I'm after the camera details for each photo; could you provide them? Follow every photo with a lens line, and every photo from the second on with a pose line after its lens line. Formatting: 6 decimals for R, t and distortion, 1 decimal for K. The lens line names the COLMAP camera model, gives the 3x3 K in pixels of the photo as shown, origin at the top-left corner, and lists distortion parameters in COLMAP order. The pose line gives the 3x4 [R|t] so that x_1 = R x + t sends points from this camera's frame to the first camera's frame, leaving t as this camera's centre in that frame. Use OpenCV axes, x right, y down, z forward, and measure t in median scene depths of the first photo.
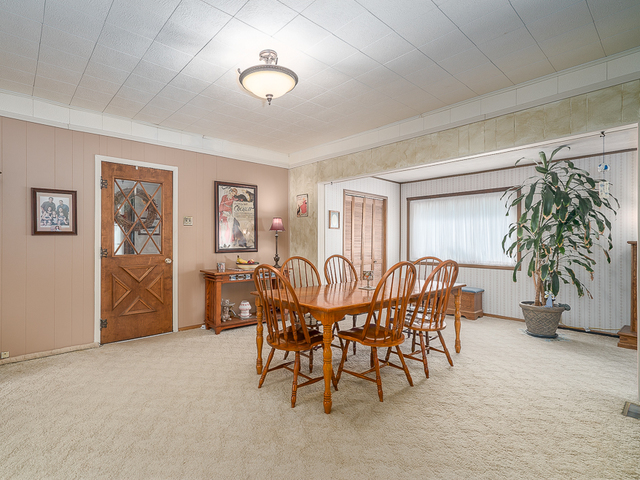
lens RADIAL K [[328.5, 0, 311.3], [0, 328.5, 240.3], [0, 0, 1]] dist [-0.000745, 0.007009]
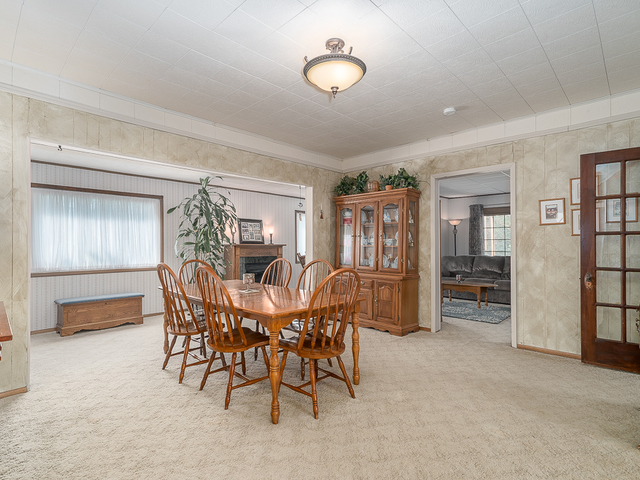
lens RADIAL K [[328.5, 0, 300.6], [0, 328.5, 242.7], [0, 0, 1]] dist [-0.000745, 0.007009]
pose [[-0.035488, 0.005758, 0.999354, -0.627174], [0.001628, 0.999982, -0.005704, 0.003670], [-0.999369, 0.001425, -0.035496, 0.672834]]
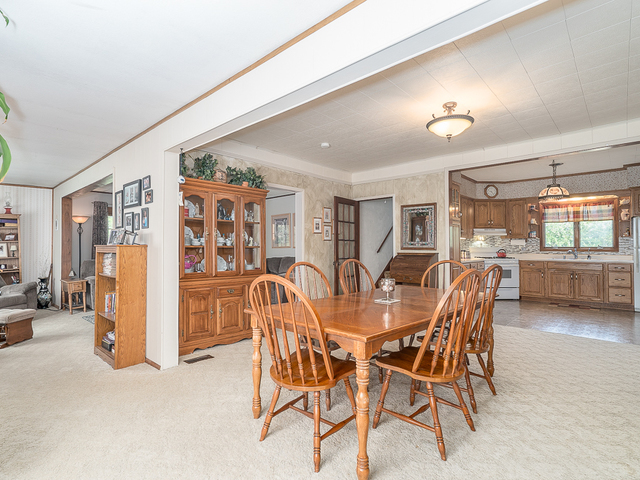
lens RADIAL K [[328.5, 0, 306.2], [0, 328.5, 238.5], [0, 0, 1]] dist [-0.000745, 0.007009]
pose [[-0.997250, -0.001684, -0.074094, 0.330178], [0.000202, 0.999676, -0.025441, 0.010114], [0.074113, -0.025386, -0.996927, 1.362078]]
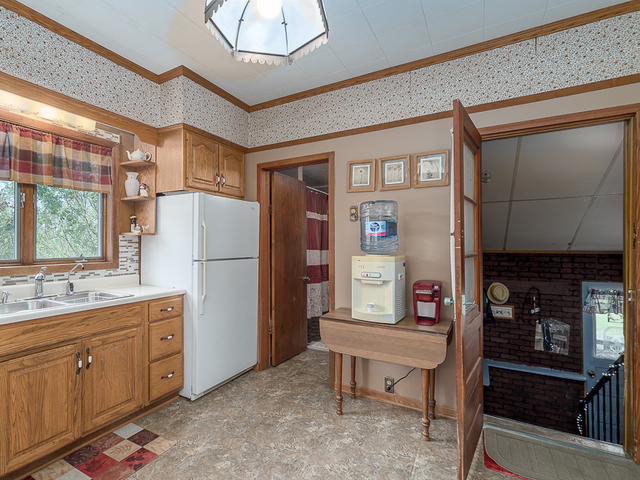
lens RADIAL K [[328.7, 0, 271.9], [0, 328.7, 243.3], [0, 0, 1]] dist [0.000911, 0.002311]
pose [[0.267183, 0.001845, -0.963644, -0.505983], [0.001555, 0.999996, 0.002345, -0.018109], [0.963644, -0.002125, 0.267179, 0.061502]]
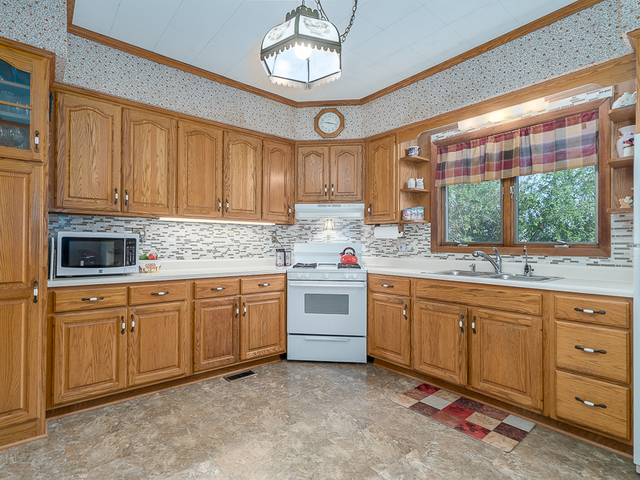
lens RADIAL K [[328.5, 0, 293.0], [0, 328.5, 241.2], [0, 0, 1]] dist [-0.000745, 0.007009]
pose [[-0.997660, -0.003408, 0.068282, -0.766639], [-0.004035, 0.999951, -0.009035, 0.015509], [-0.068248, -0.009289, -0.997625, 0.496016]]
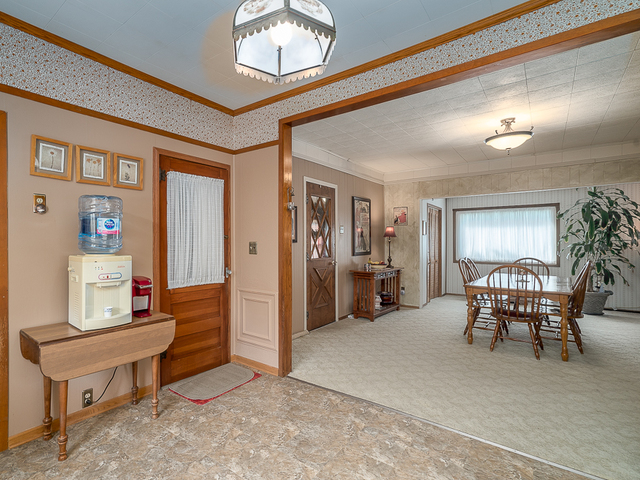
lens RADIAL K [[328.5, 0, 282.8], [0, 328.5, 241.1], [0, 0, 1]] dist [-0.000745, 0.007009]
pose [[0.987796, -0.000810, 0.155751, -0.796912], [0.000635, 0.999999, 0.001175, -0.018478], [-0.155752, -0.001062, 0.987796, -0.163998]]
